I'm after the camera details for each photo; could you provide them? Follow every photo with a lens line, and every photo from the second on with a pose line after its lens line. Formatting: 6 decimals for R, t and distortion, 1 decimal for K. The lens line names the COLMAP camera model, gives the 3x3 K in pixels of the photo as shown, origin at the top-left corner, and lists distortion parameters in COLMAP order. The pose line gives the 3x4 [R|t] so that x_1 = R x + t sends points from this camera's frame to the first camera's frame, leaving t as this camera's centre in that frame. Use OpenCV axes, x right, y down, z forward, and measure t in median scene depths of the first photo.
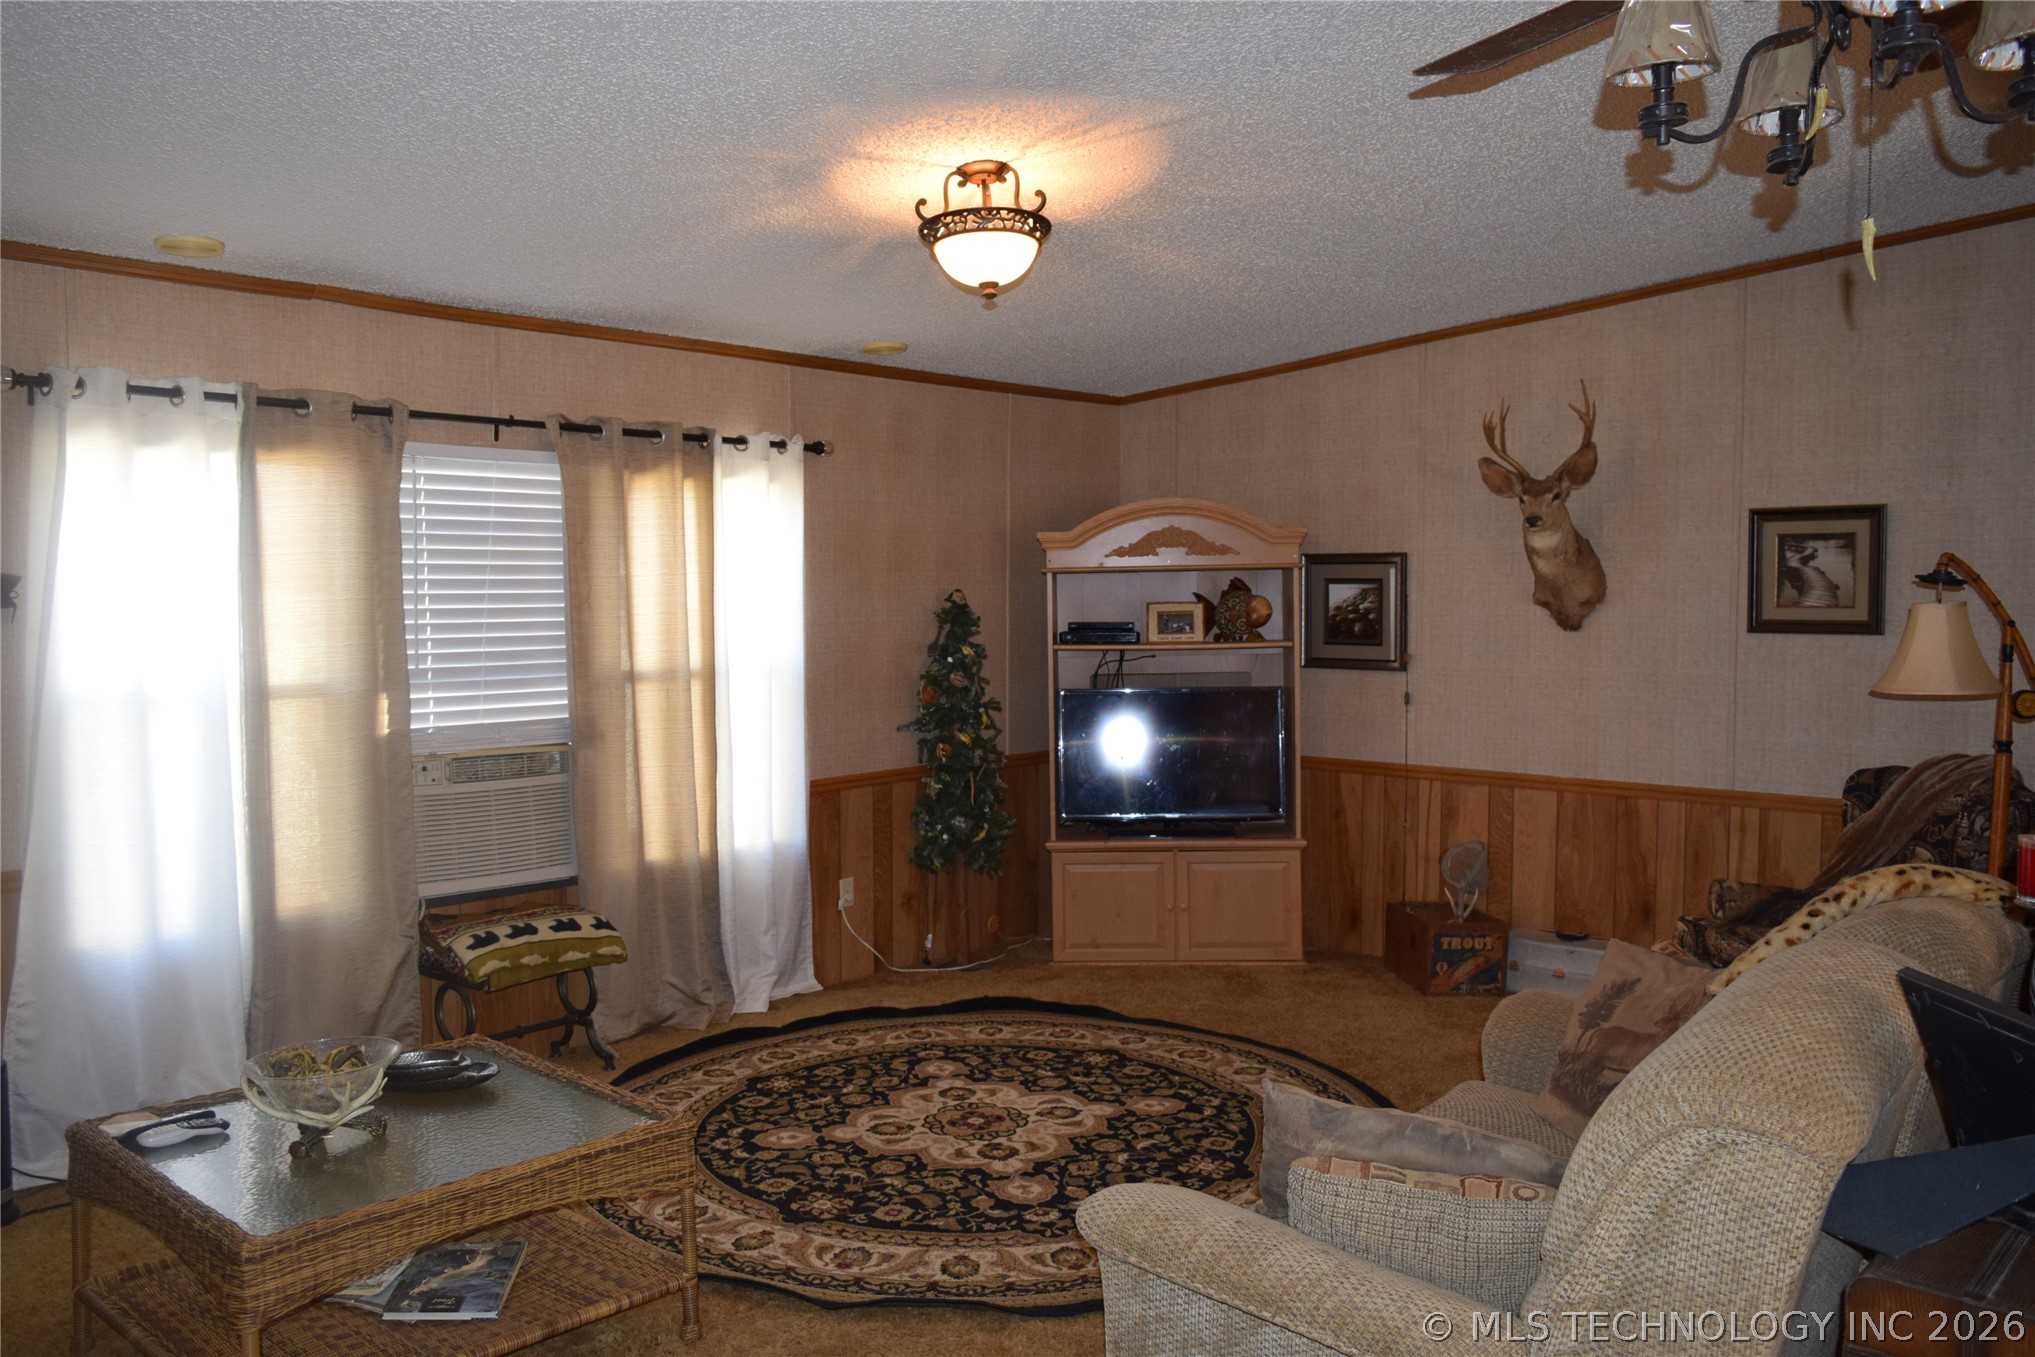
lens RADIAL K [[1586.8, 0, 1019.1], [0, 1586.8, 674.8], [0, 0, 1]] dist [-0.019769, 0.016319]
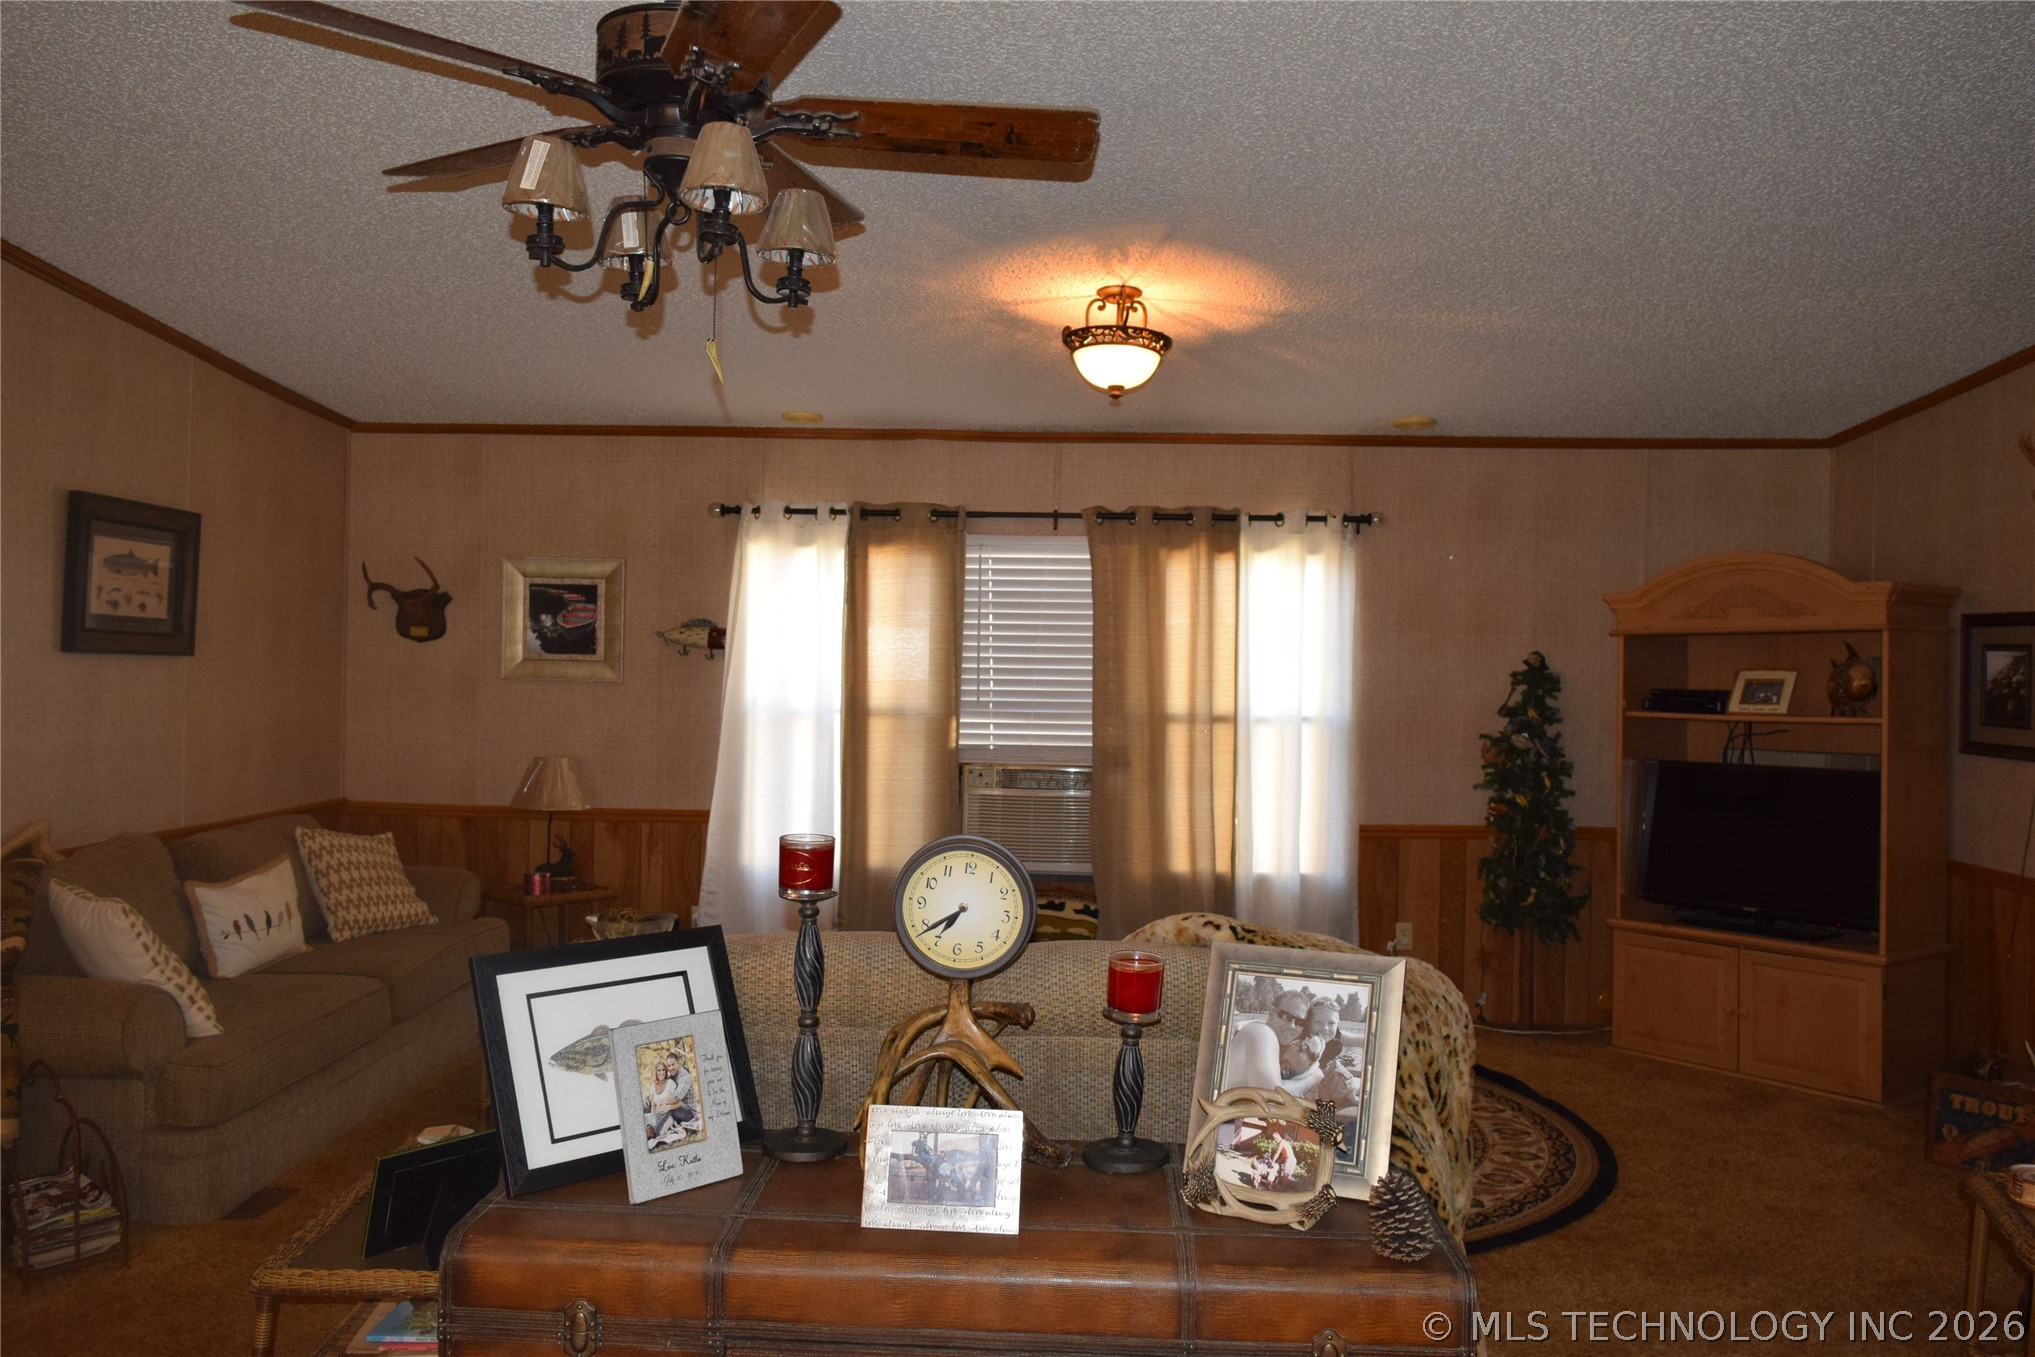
lens RADIAL K [[1586.8, 0, 1021.1], [0, 1586.8, 680.2], [0, 0, 1]] dist [-0.019769, 0.016319]
pose [[0.645350, 0.025070, -0.763475, 0.602367], [-0.057309, 0.998234, -0.015664, -0.001944], [0.761734, 0.053863, 0.645647, 0.130539]]
